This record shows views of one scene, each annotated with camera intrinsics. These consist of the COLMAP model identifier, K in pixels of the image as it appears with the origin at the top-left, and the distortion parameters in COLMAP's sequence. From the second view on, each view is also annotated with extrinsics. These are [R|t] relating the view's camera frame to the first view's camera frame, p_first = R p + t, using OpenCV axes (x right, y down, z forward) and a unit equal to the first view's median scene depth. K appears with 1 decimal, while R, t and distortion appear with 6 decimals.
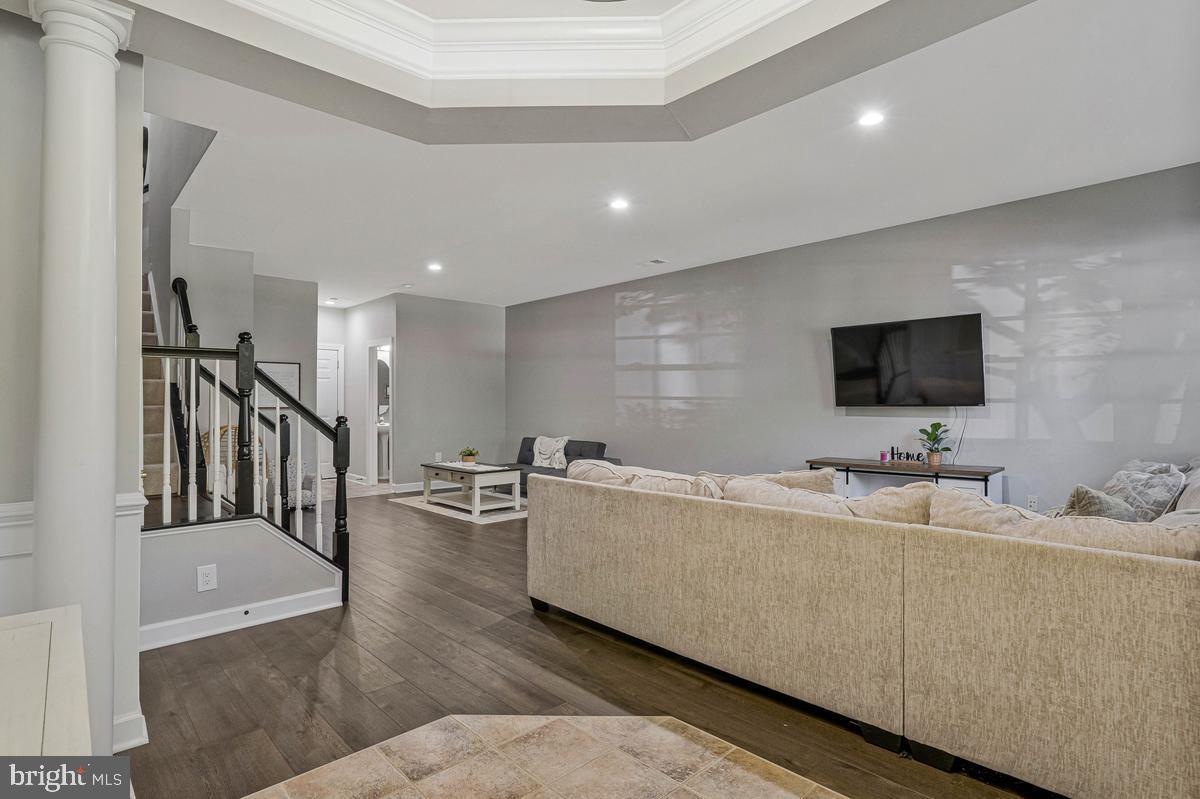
lens RADIAL K [[575.9, 0, 597.2], [0, 575.9, 403.3], [0, 0, 1]] dist [-0.051058, 0.016878]
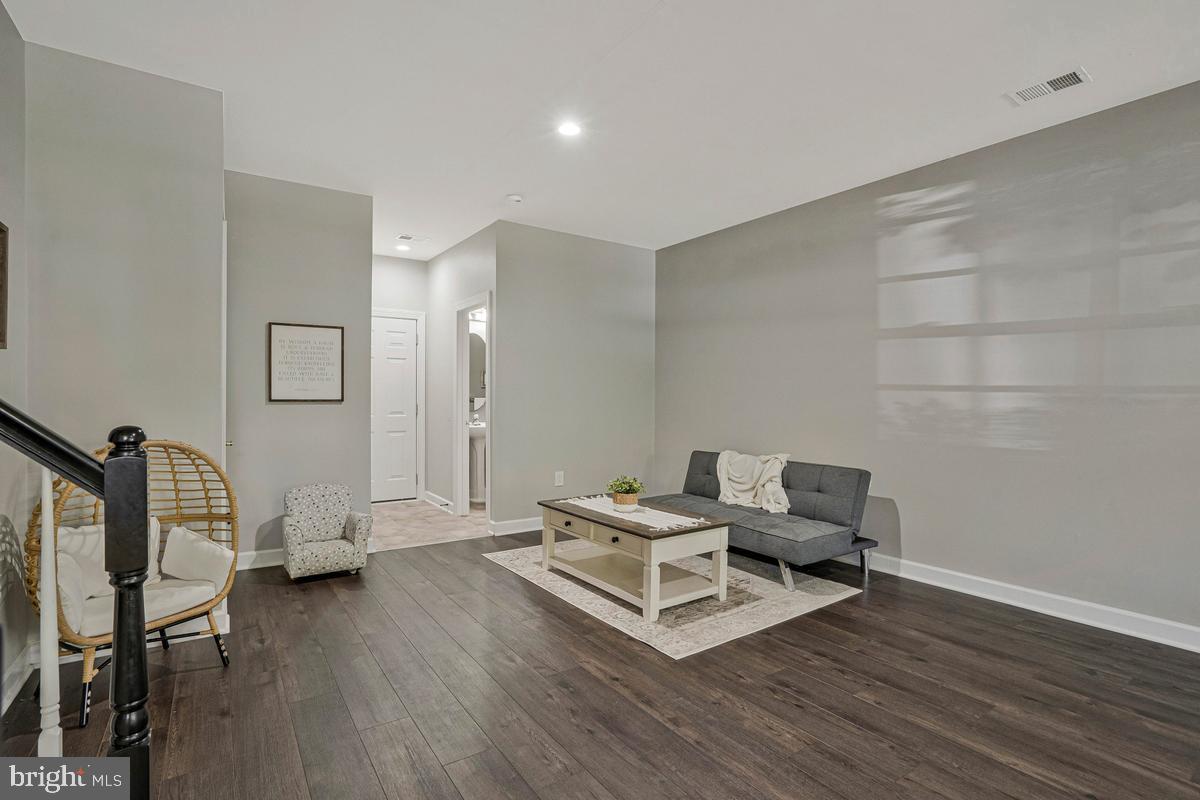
lens RADIAL K [[575.9, 0, 604.6], [0, 575.9, 405.6], [0, 0, 1]] dist [-0.051058, 0.016878]
pose [[0.989169, 0.008245, -0.146549, -0.141274], [-0.006055, 0.999863, 0.015384, 0.001284], [0.146656, -0.014330, 0.989084, 0.394695]]
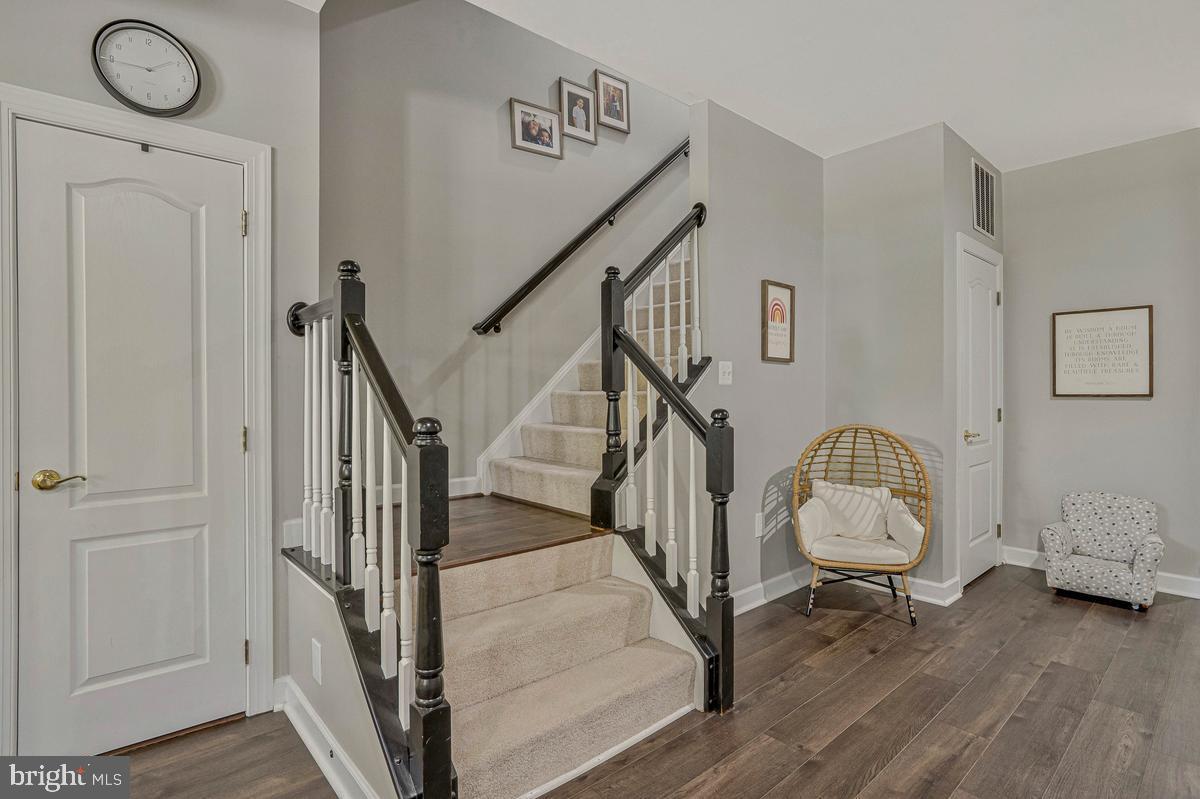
lens RADIAL K [[575.9, 0, 599.9], [0, 575.9, 389.3], [0, 0, 1]] dist [-0.051058, 0.016878]
pose [[-0.037789, -0.002410, -0.999283, -0.021142], [-0.001293, 0.999996, -0.002363, 0.002742], [0.999285, 0.001202, -0.037792, 0.488502]]
